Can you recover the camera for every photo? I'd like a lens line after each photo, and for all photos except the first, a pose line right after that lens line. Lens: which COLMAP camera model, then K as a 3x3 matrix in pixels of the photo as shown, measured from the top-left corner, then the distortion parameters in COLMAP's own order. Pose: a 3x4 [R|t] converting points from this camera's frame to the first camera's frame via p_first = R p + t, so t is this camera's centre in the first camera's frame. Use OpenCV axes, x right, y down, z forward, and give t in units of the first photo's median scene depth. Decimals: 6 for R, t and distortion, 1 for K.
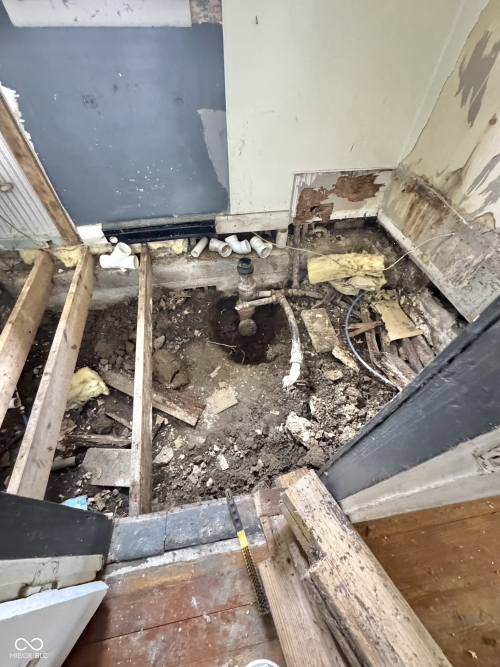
lens RADIAL K [[267.5, 0, 248.4], [0, 267.5, 333.3], [0, 0, 1]] dist [-0.003559, 0.000284]
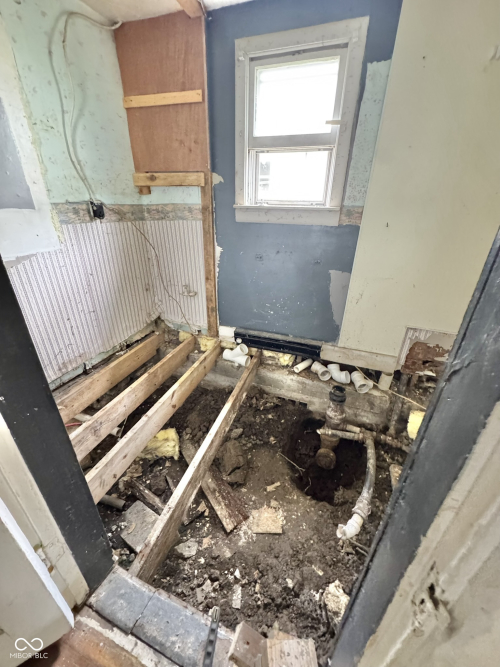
lens RADIAL K [[267.5, 0, 248.0], [0, 267.5, 332.9], [0, 0, 1]] dist [-0.003559, 0.000284]
pose [[0.863054, 0.225001, -0.452230, 0.113641], [-0.400248, 0.850778, -0.340555, 0.042088], [0.308122, 0.474922, 0.824324, -0.068301]]
